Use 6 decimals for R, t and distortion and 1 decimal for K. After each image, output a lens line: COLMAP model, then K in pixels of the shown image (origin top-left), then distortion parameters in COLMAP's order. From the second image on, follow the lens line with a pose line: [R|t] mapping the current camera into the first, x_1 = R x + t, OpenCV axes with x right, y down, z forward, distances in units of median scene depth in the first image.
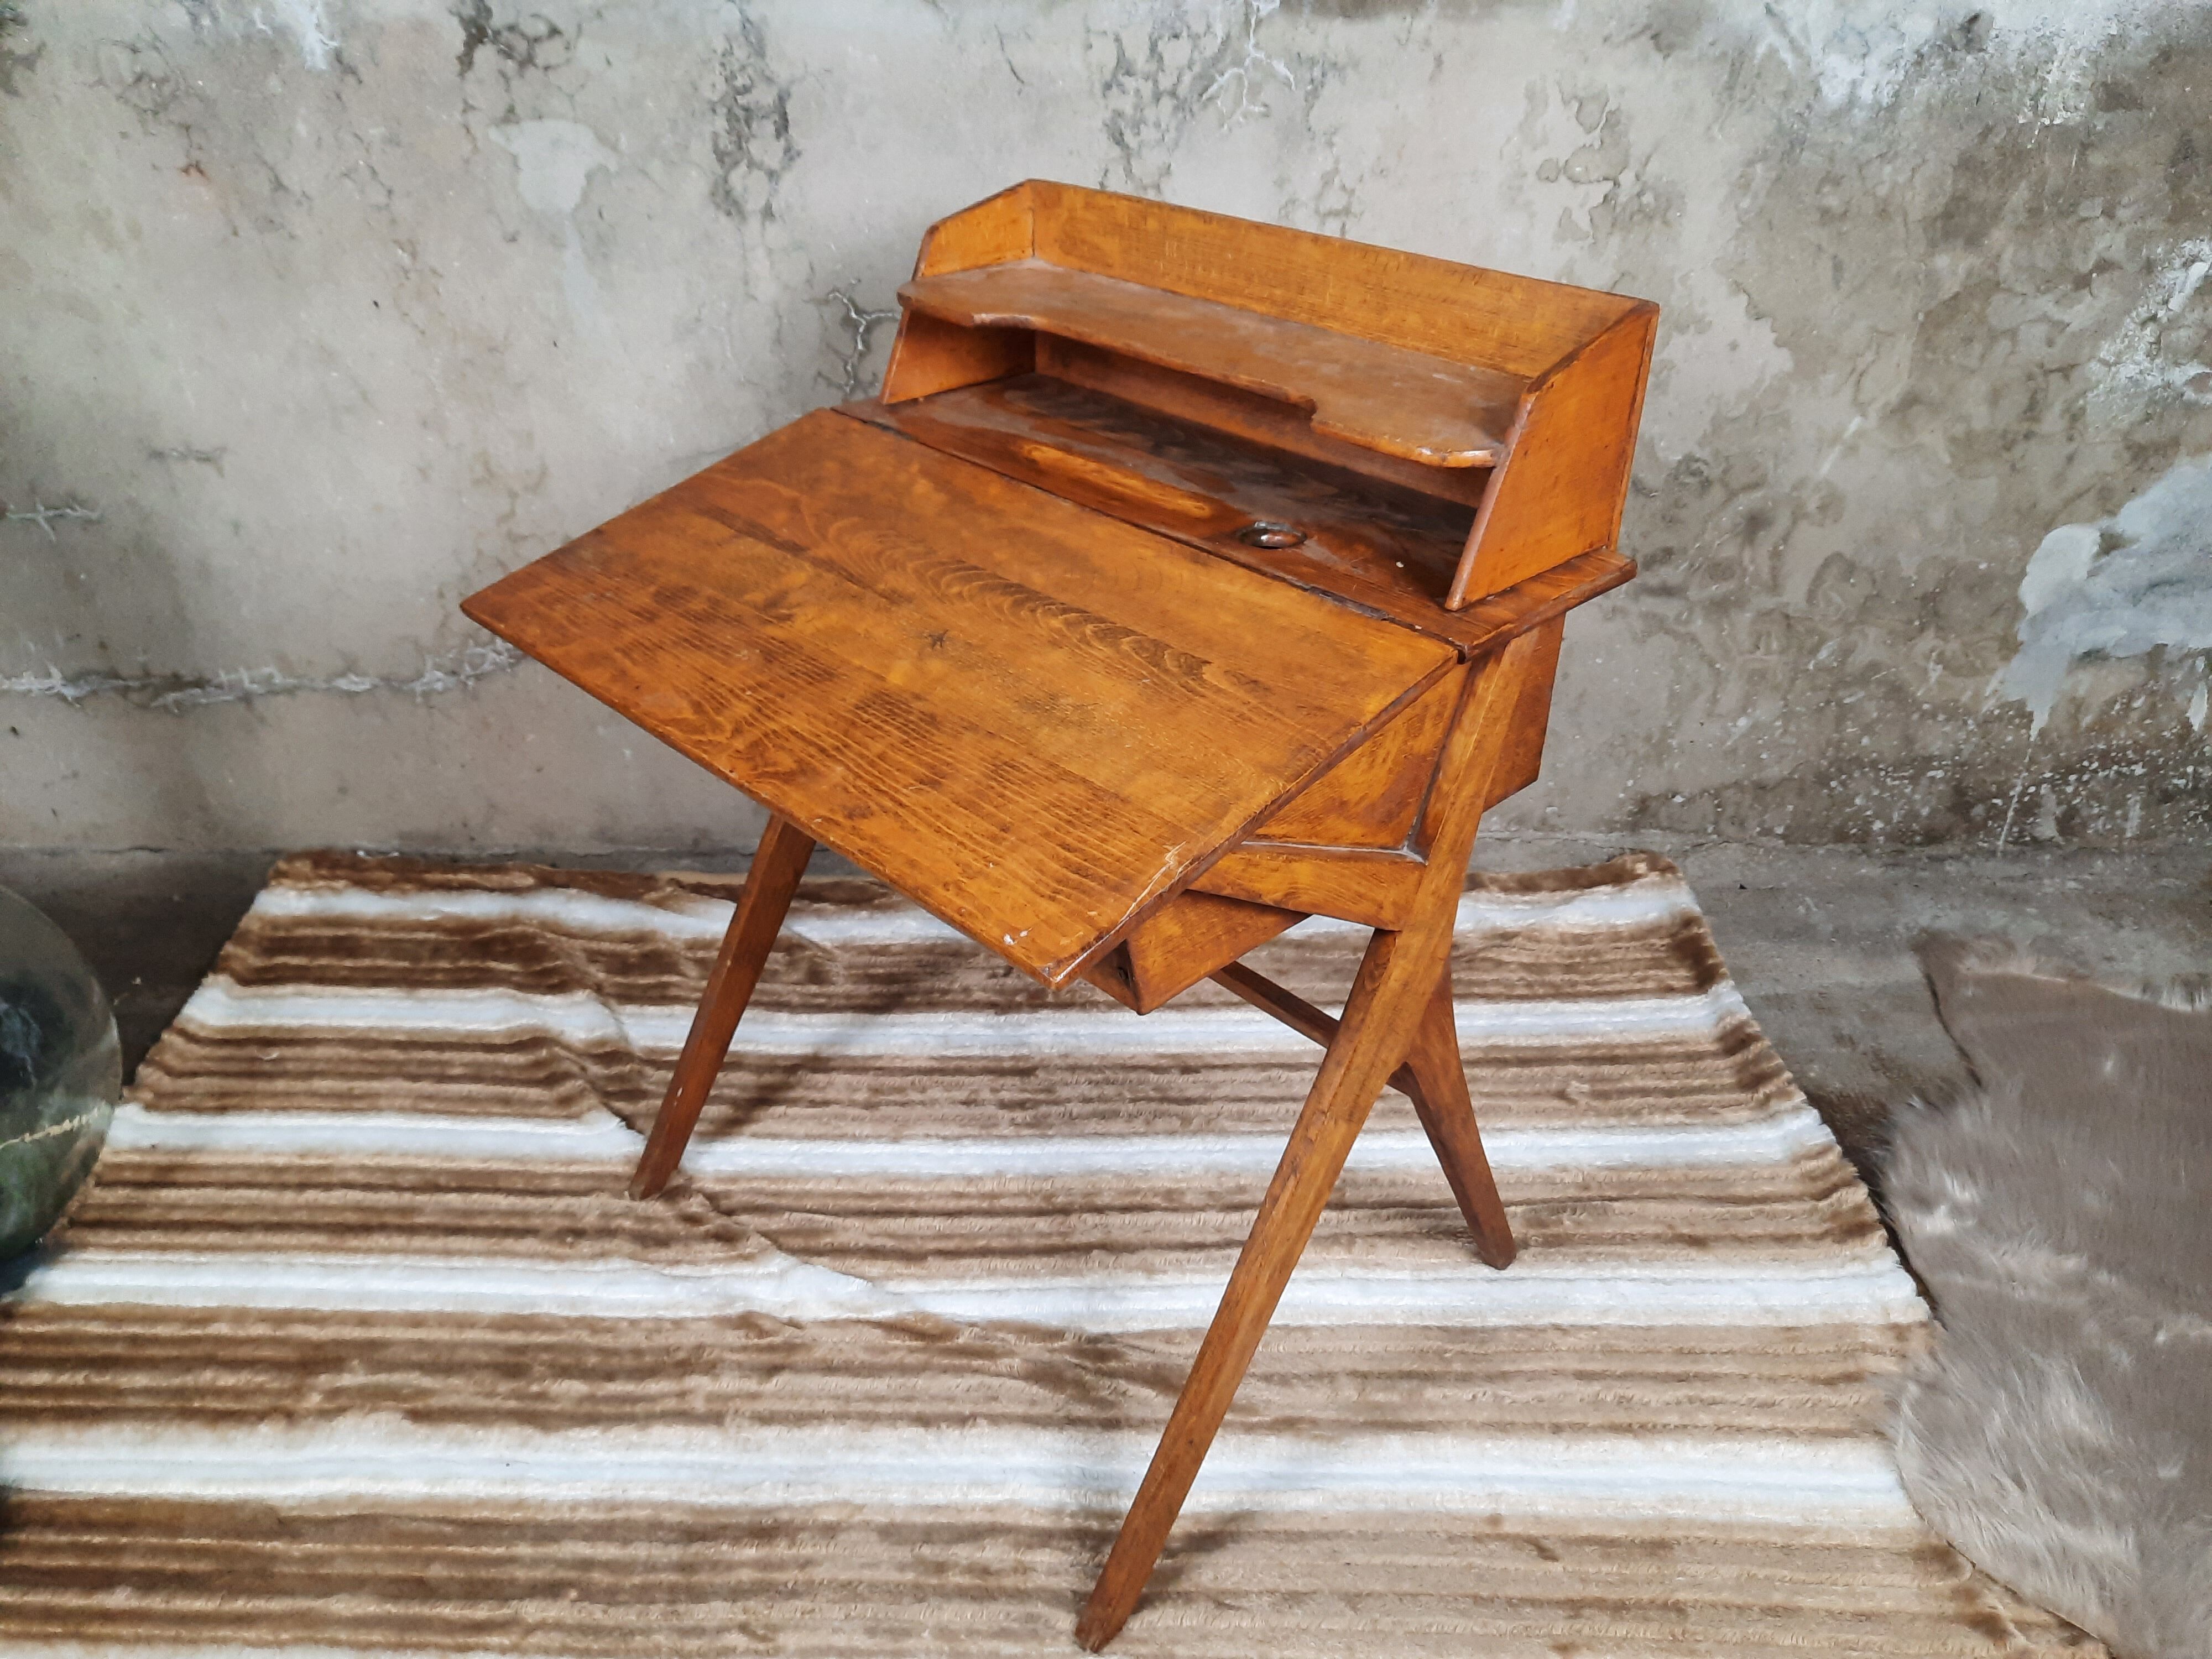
lens RADIAL K [[1640.6, 0, 1117.6], [0, 1640.6, 820.1], [0, 0, 1]] dist [0.042189, -0.040710]
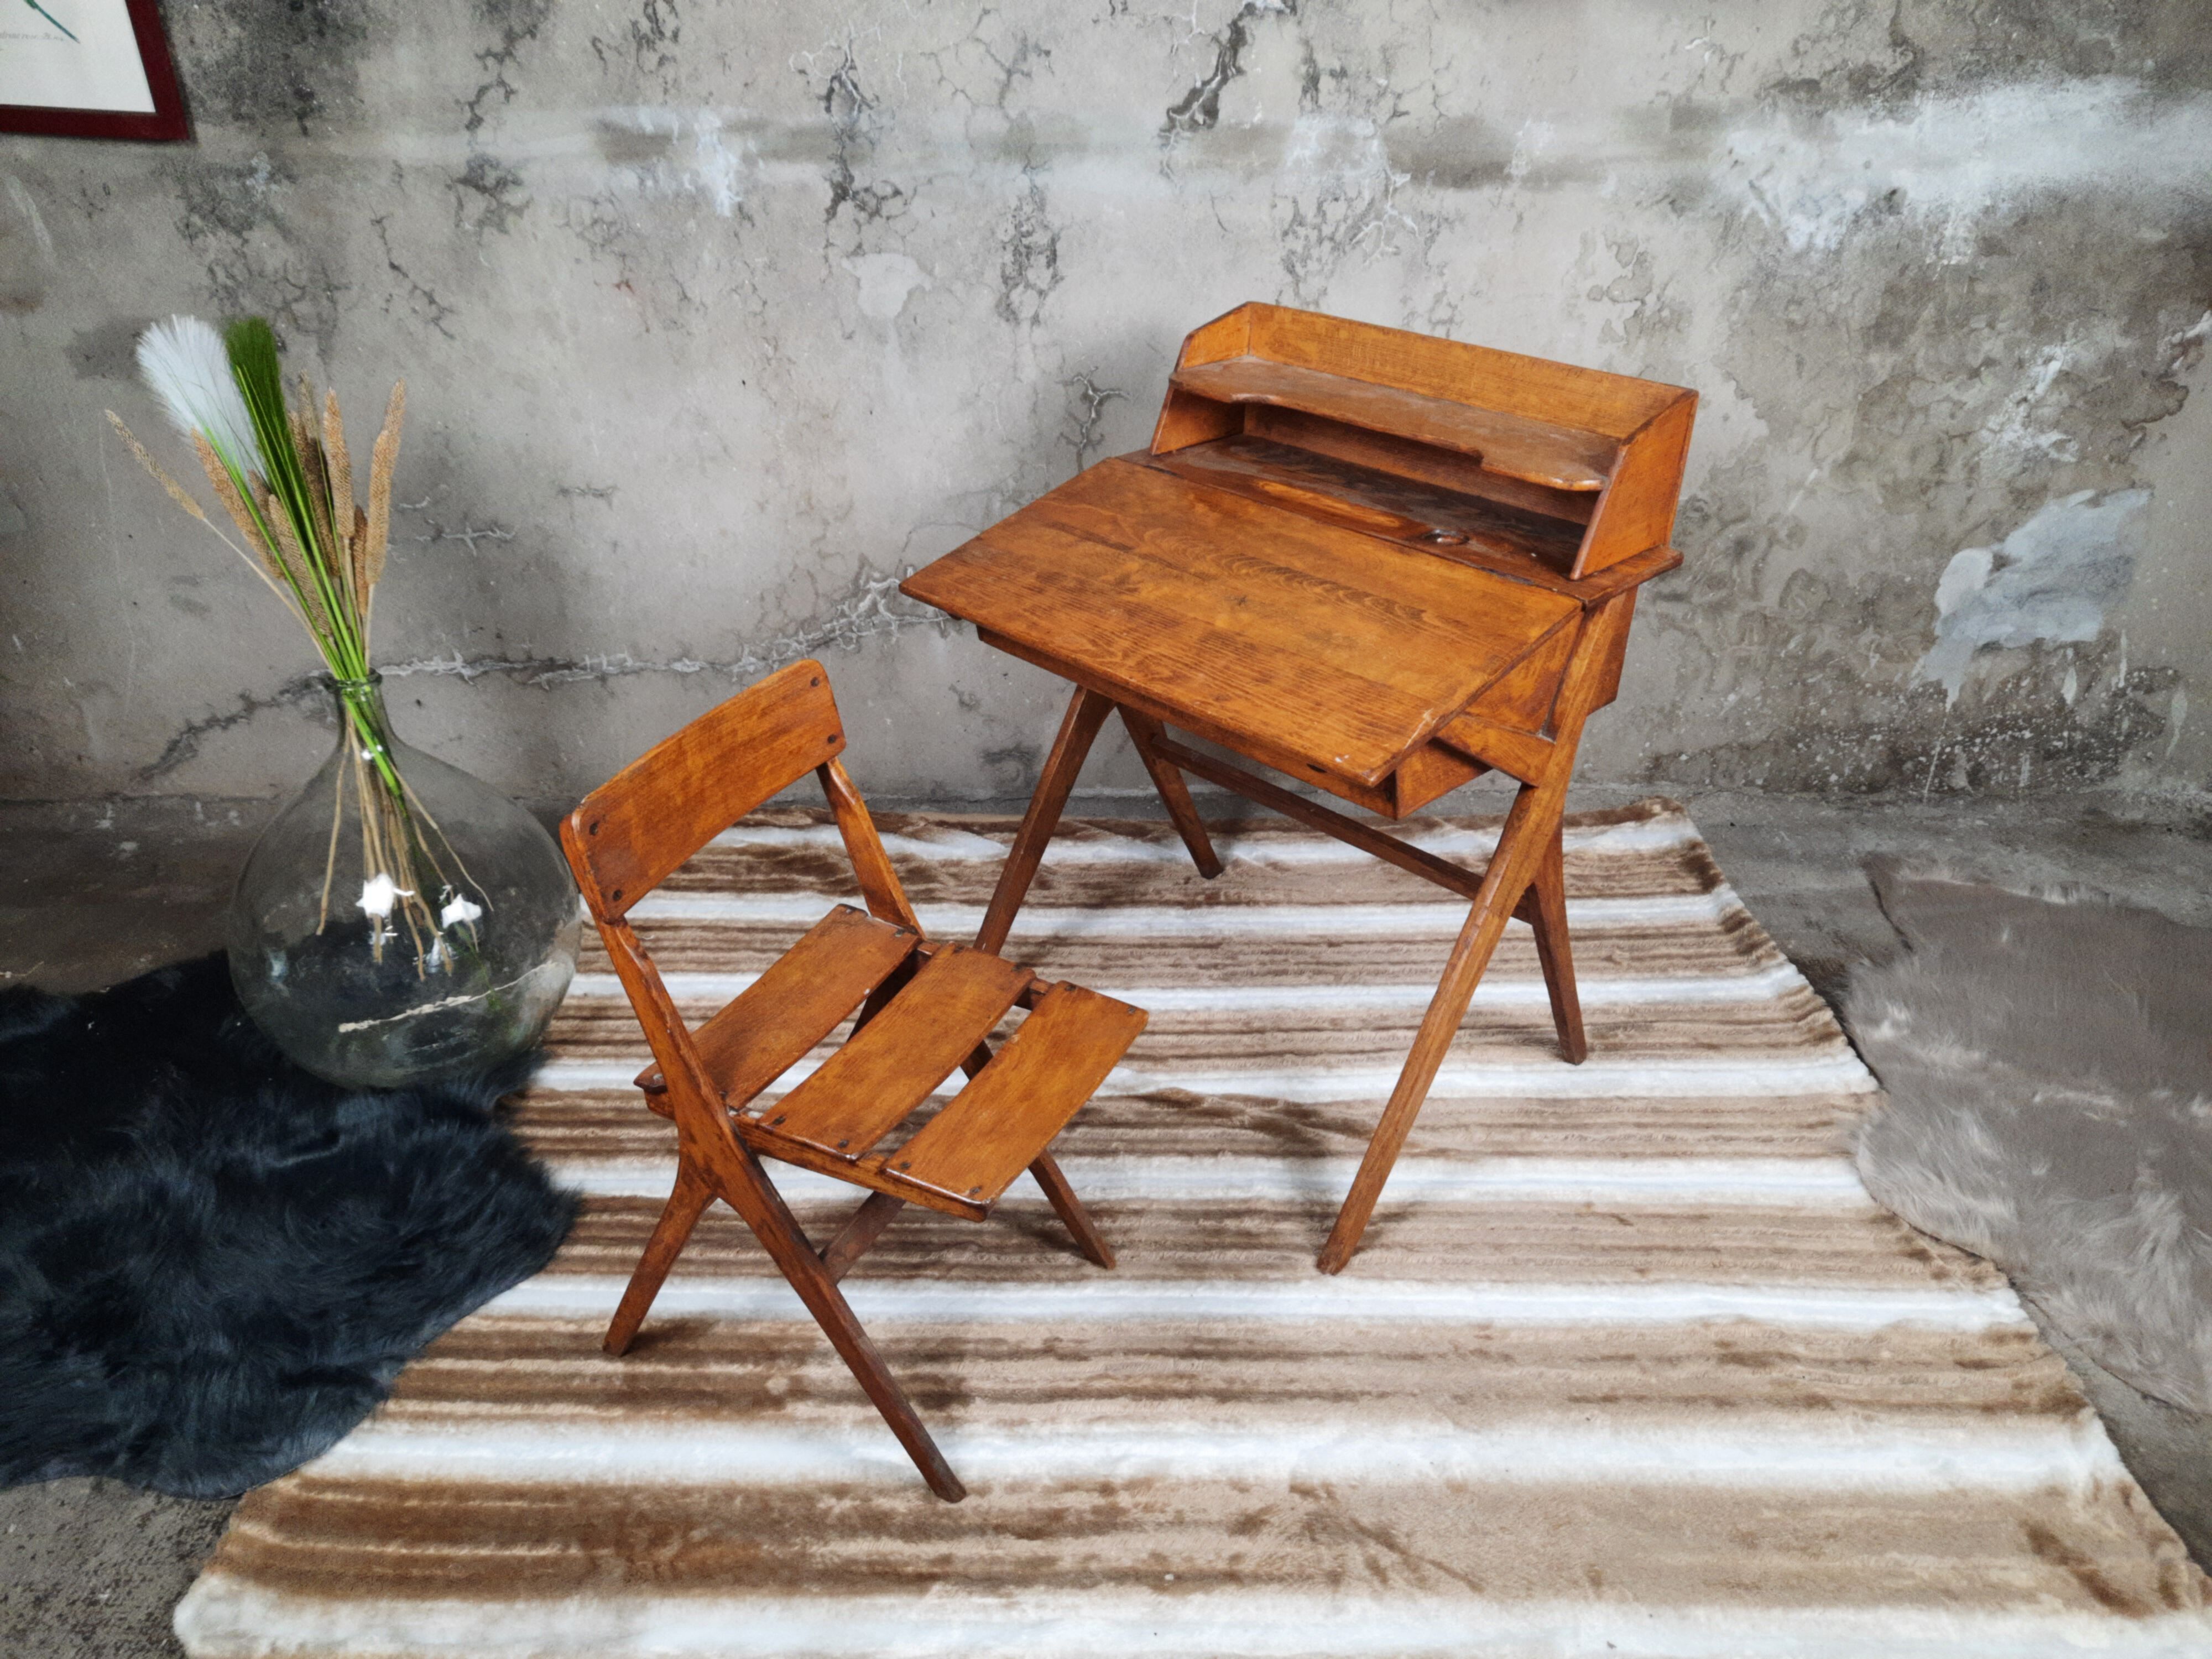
lens RADIAL K [[1640.6, 0, 1113.8], [0, 1640.6, 820.6], [0, 0, 1]] dist [0.042189, -0.040710]
pose [[0.999653, -0.000001, 0.026342, -0.177559], [0.001002, 0.999277, -0.038002, 0.103054], [-0.026323, 0.038016, 0.998930, -0.358214]]
